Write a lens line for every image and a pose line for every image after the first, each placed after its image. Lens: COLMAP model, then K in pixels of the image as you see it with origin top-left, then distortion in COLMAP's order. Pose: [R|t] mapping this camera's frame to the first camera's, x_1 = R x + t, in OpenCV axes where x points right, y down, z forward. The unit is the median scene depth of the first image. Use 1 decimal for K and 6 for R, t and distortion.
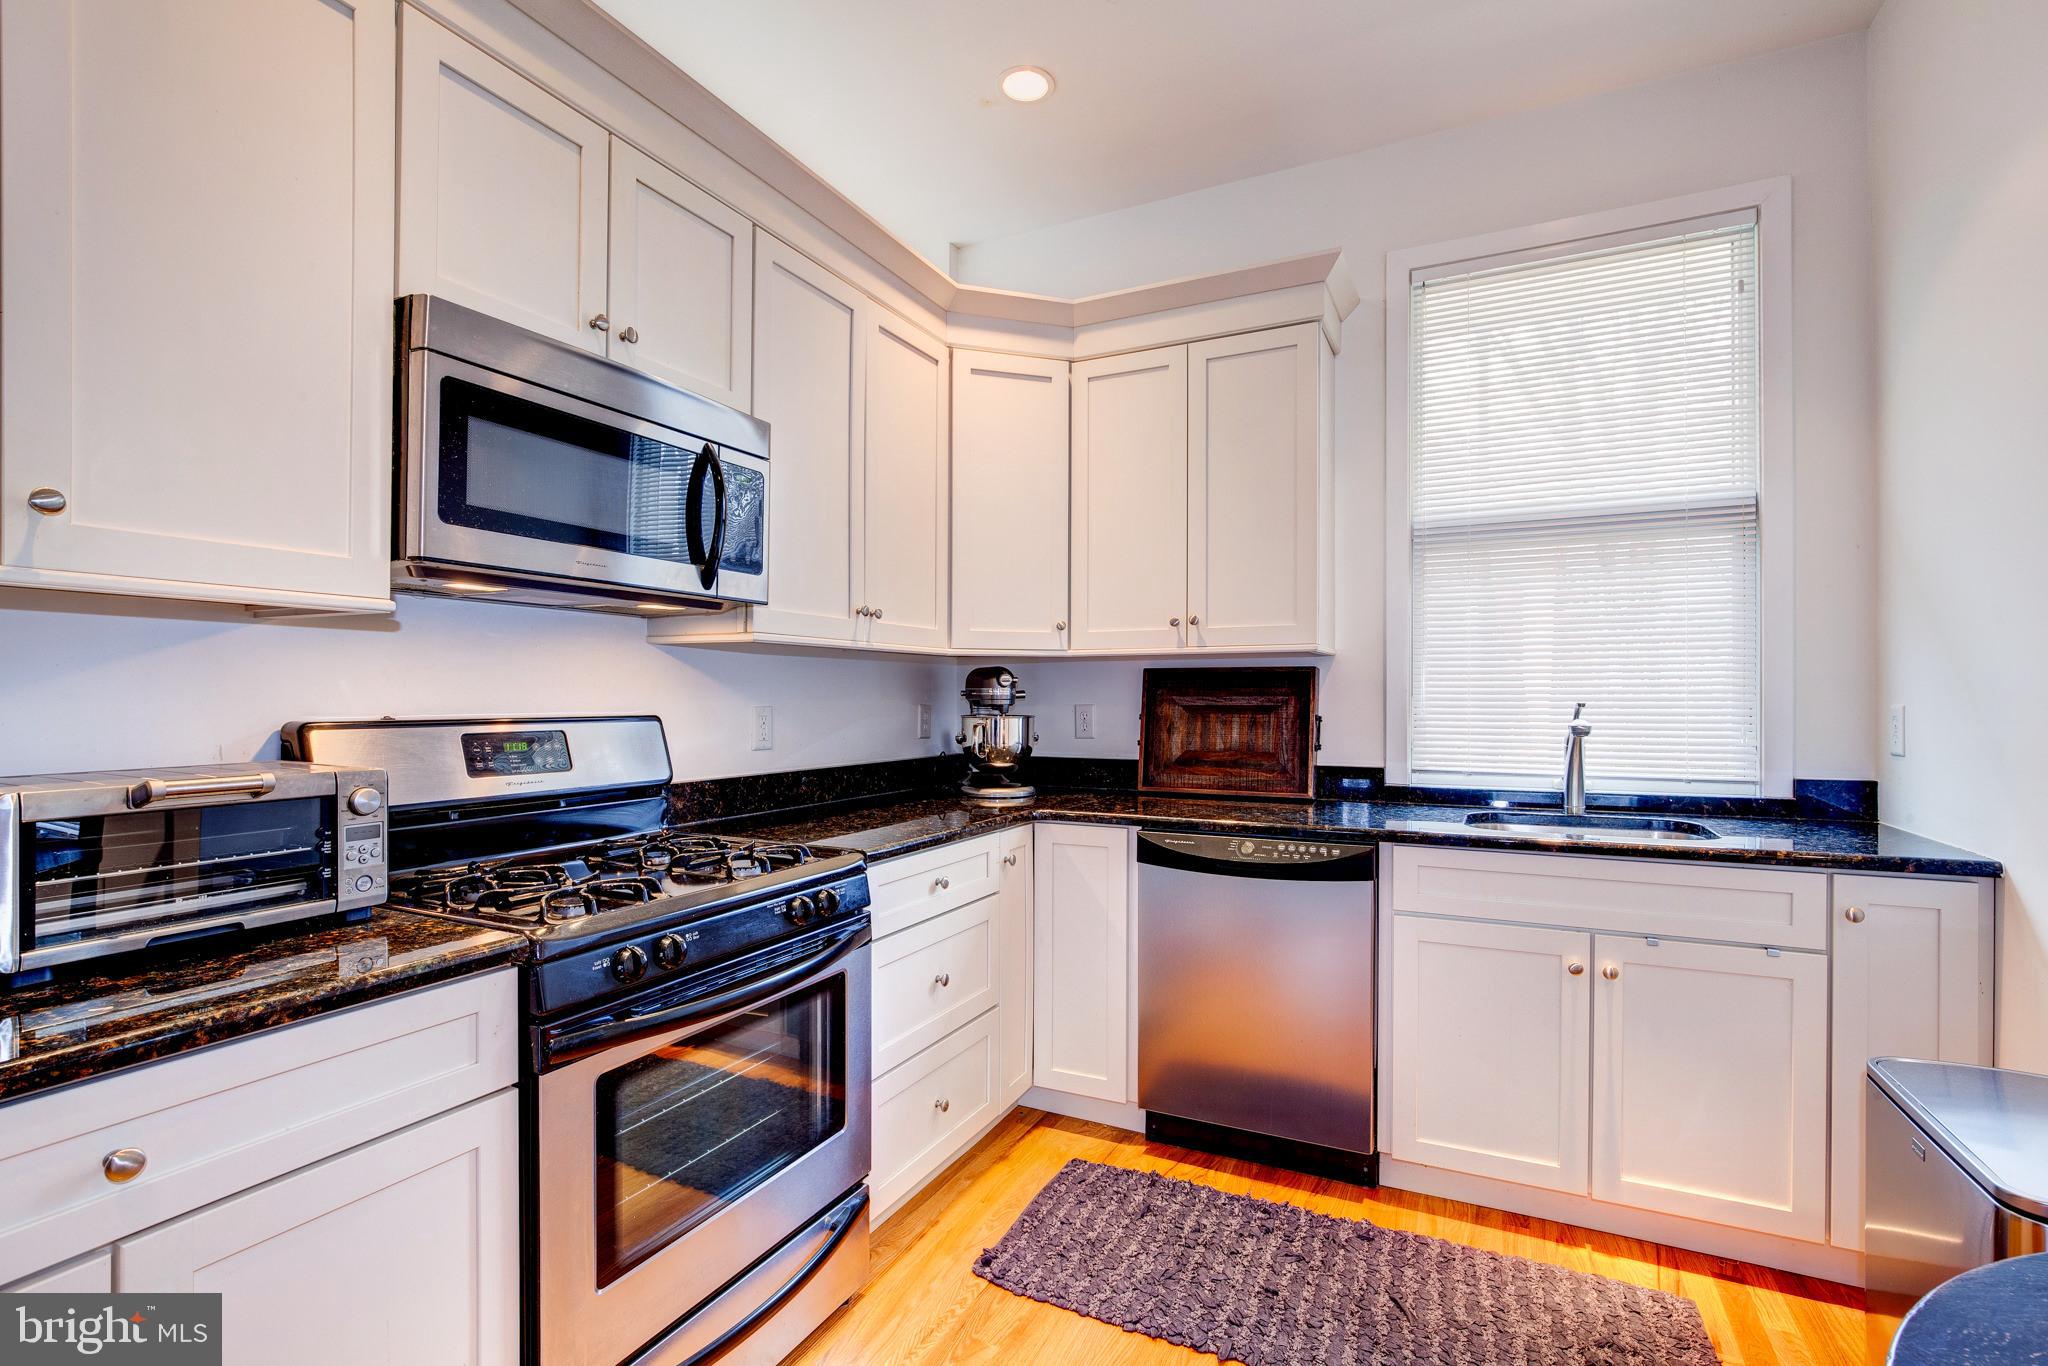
lens RADIAL K [[939.2, 0, 1029.4], [0, 939.2, 697.8], [0, 0, 1]] dist [-0.022670, 0.006013]
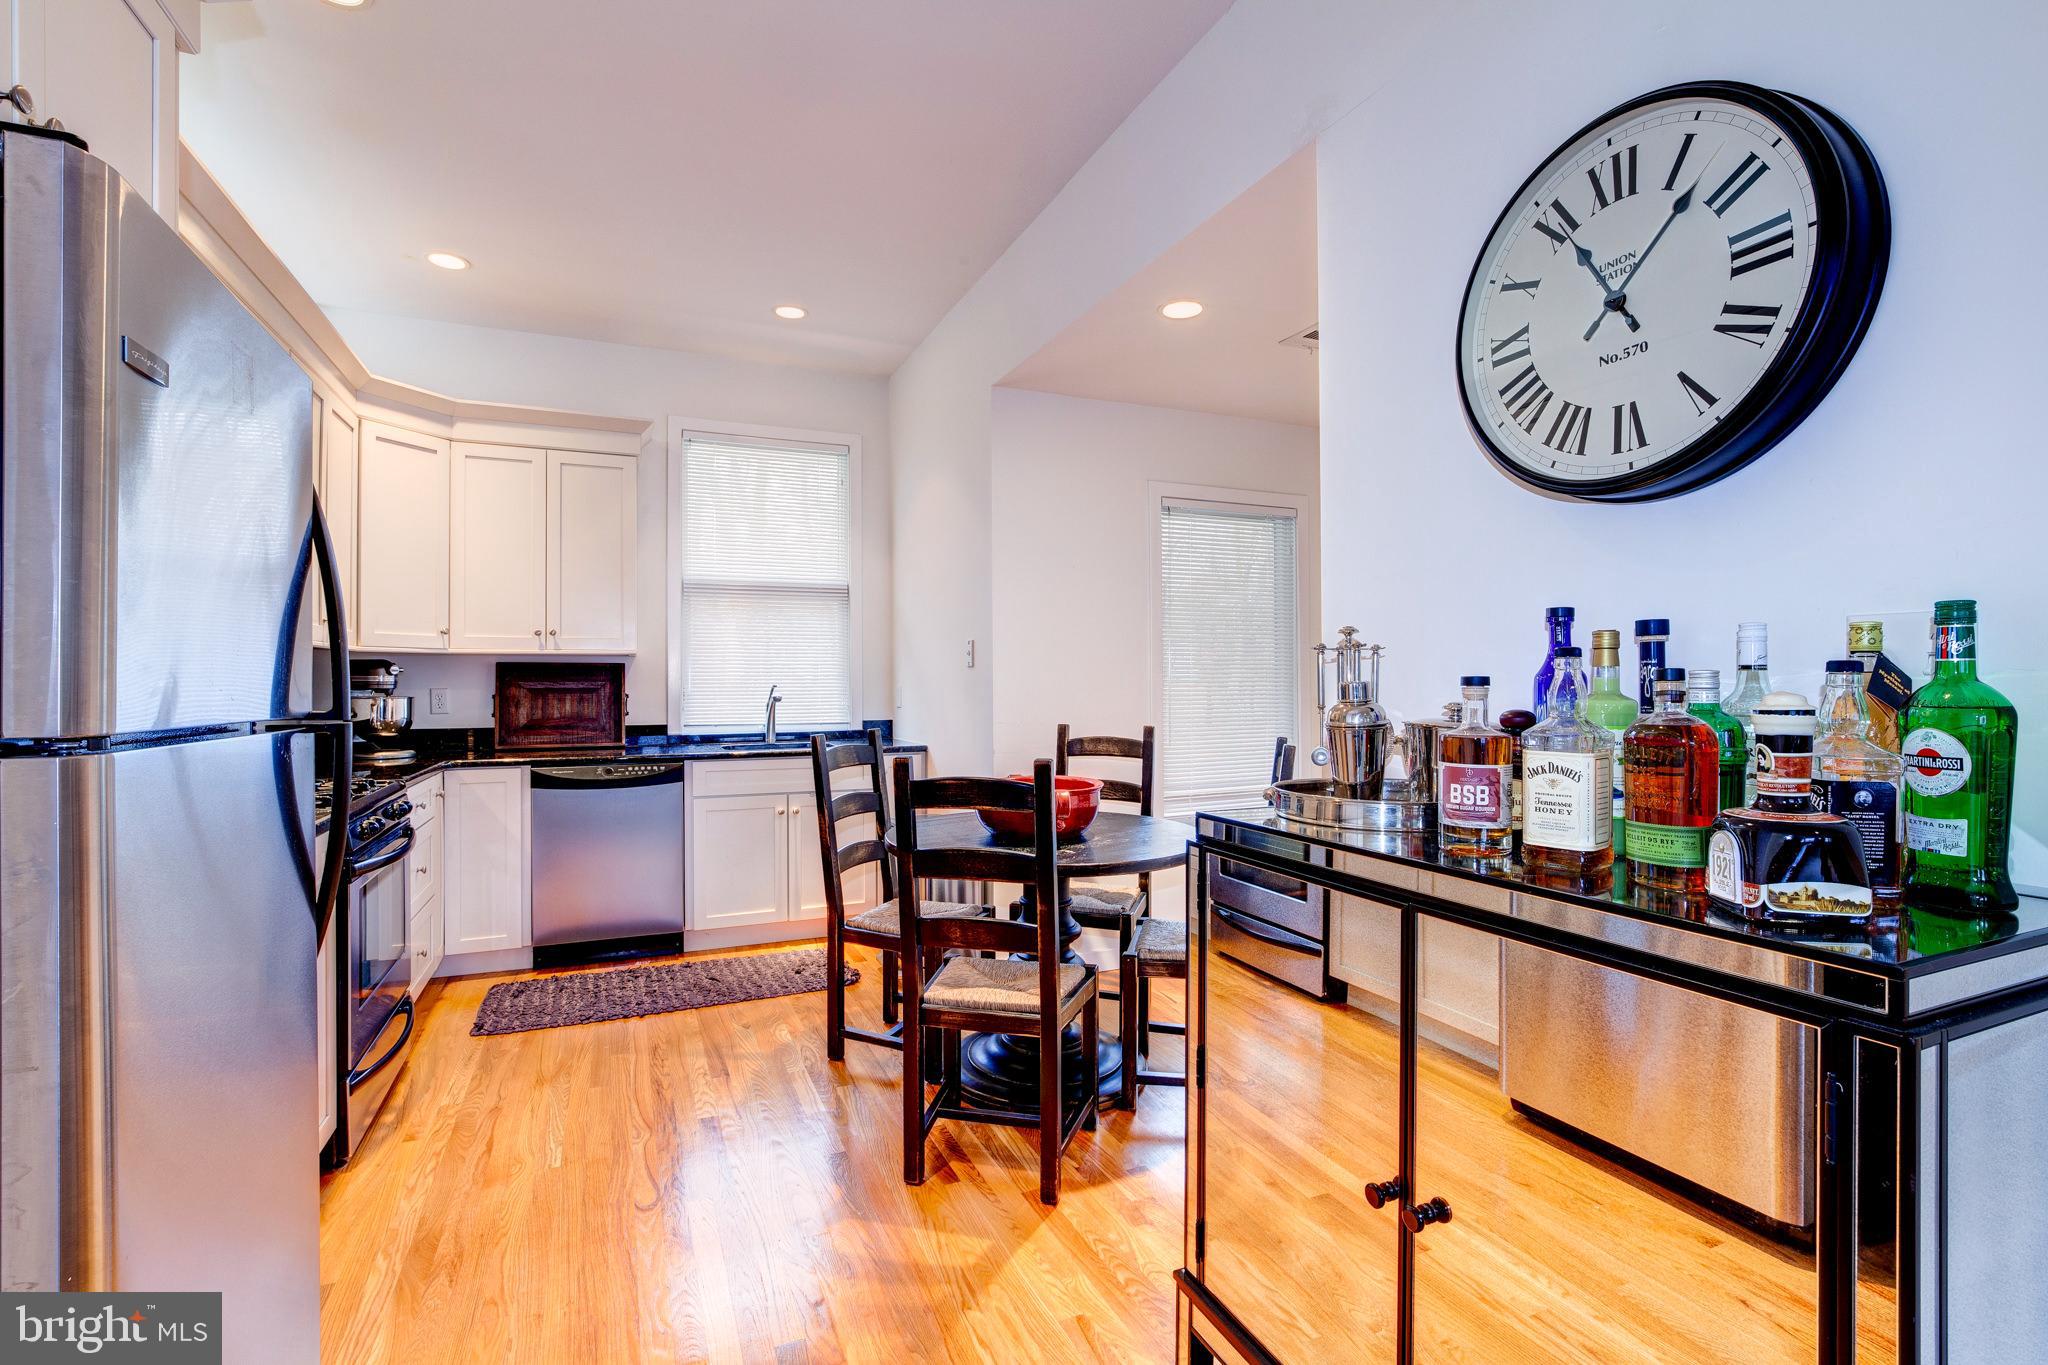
lens RADIAL K [[939.2, 0, 1025.1], [0, 939.2, 682.1], [0, 0, 1]] dist [-0.022670, 0.006013]
pose [[0.646429, -0.003306, 0.762967, -0.594536], [0.003738, 0.999992, 0.001166, -0.000518], [-0.762965, 0.002099, 0.646437, -0.698245]]
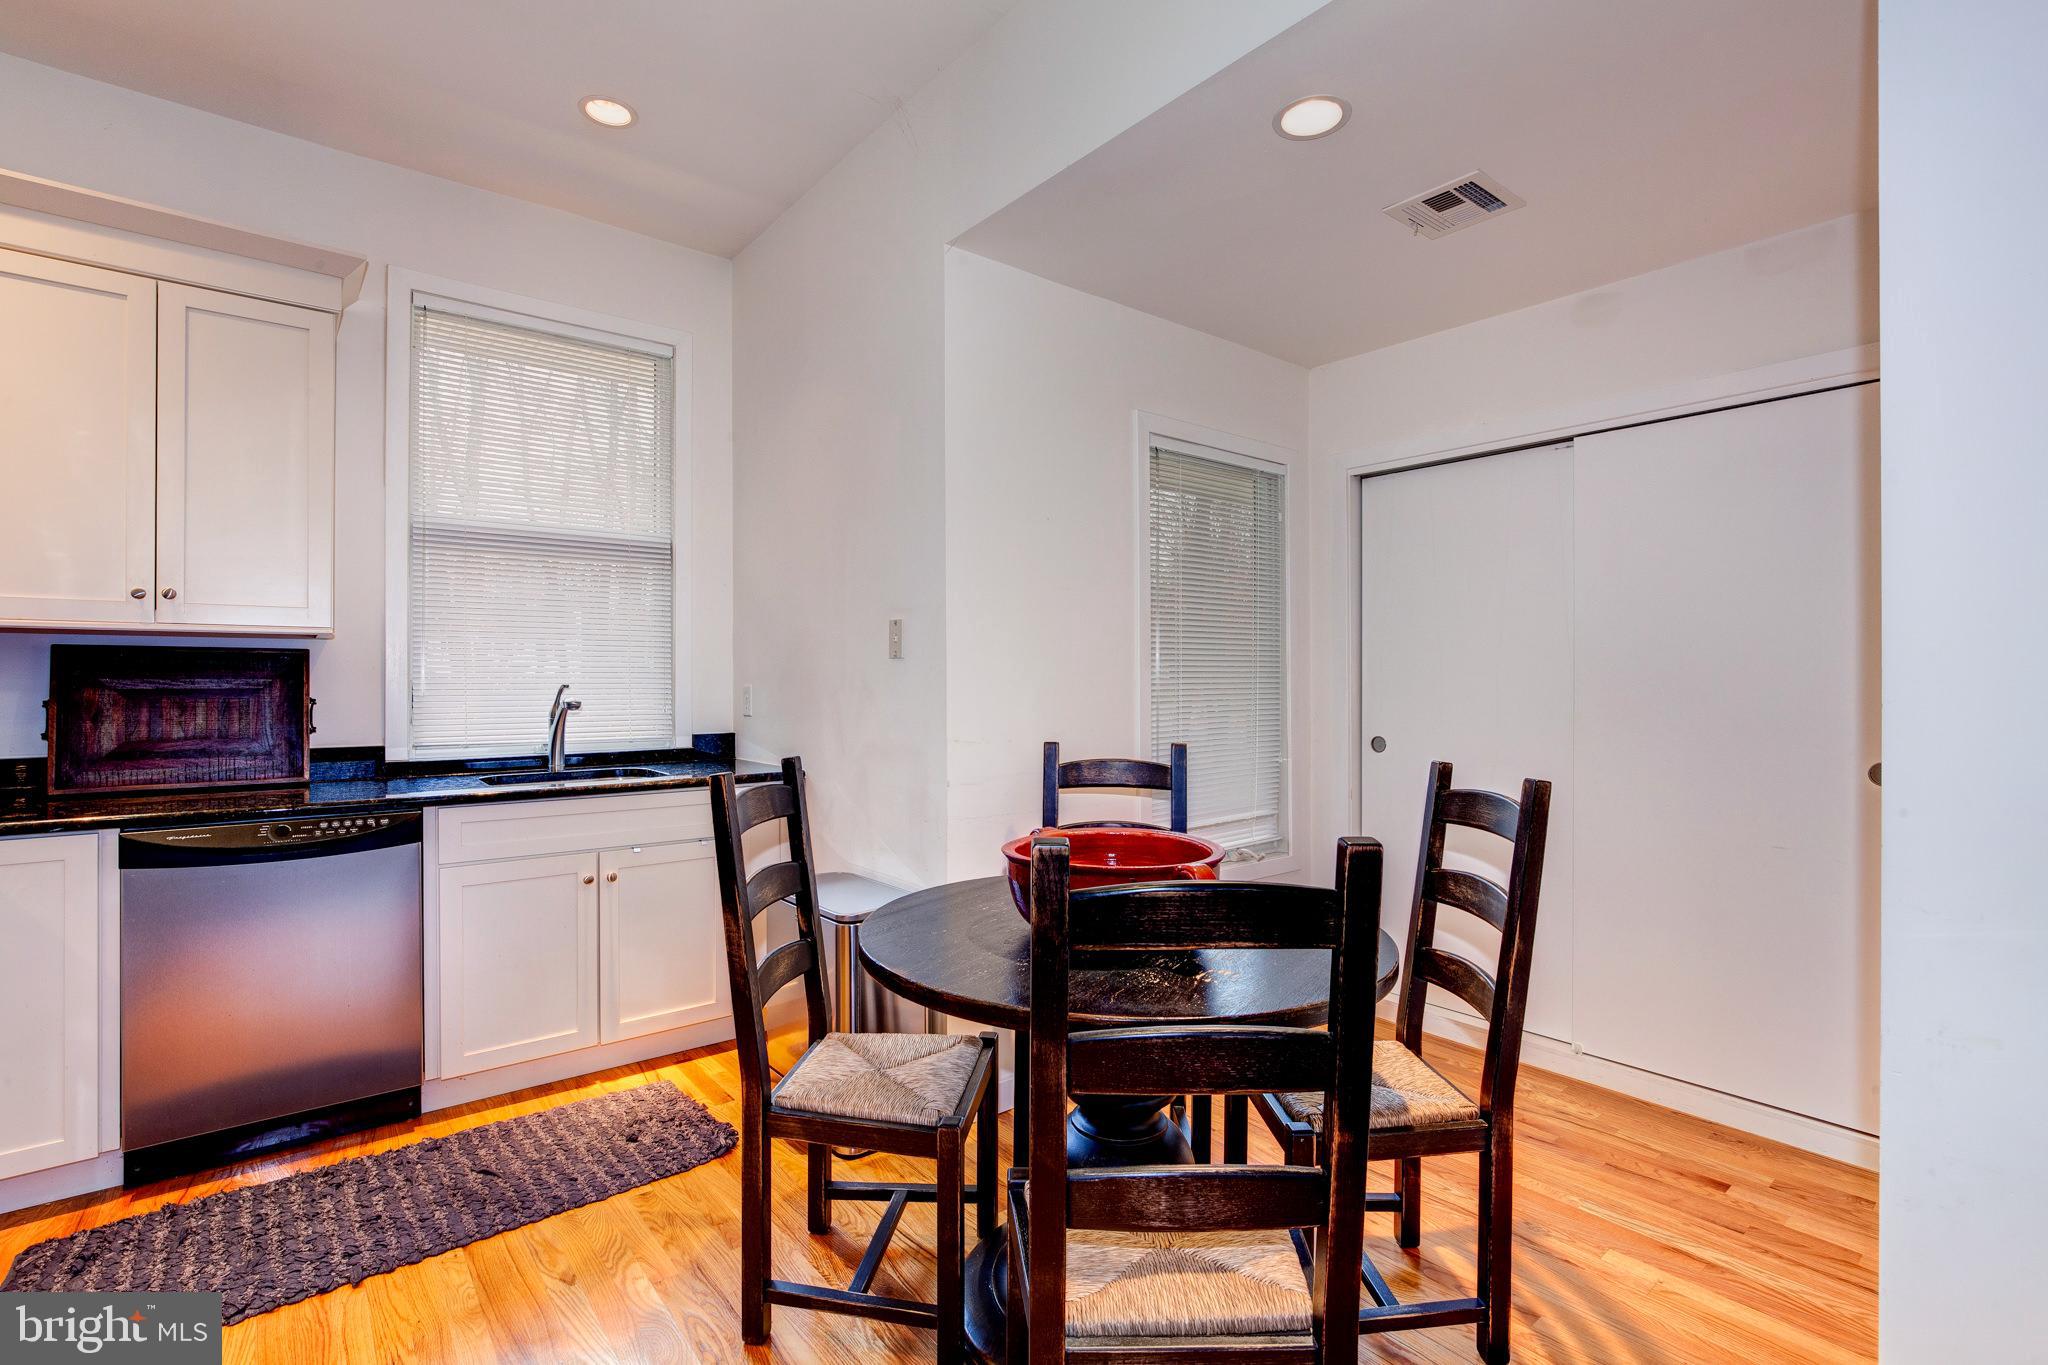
lens RADIAL K [[939.2, 0, 1026.2], [0, 939.2, 681.6], [0, 0, 1]] dist [-0.022670, 0.006013]
pose [[0.419293, -0.001959, 0.907849, -0.342652], [0.000764, 0.999998, 0.001805, -0.000028], [-0.907851, -0.000064, 0.419293, -0.135965]]
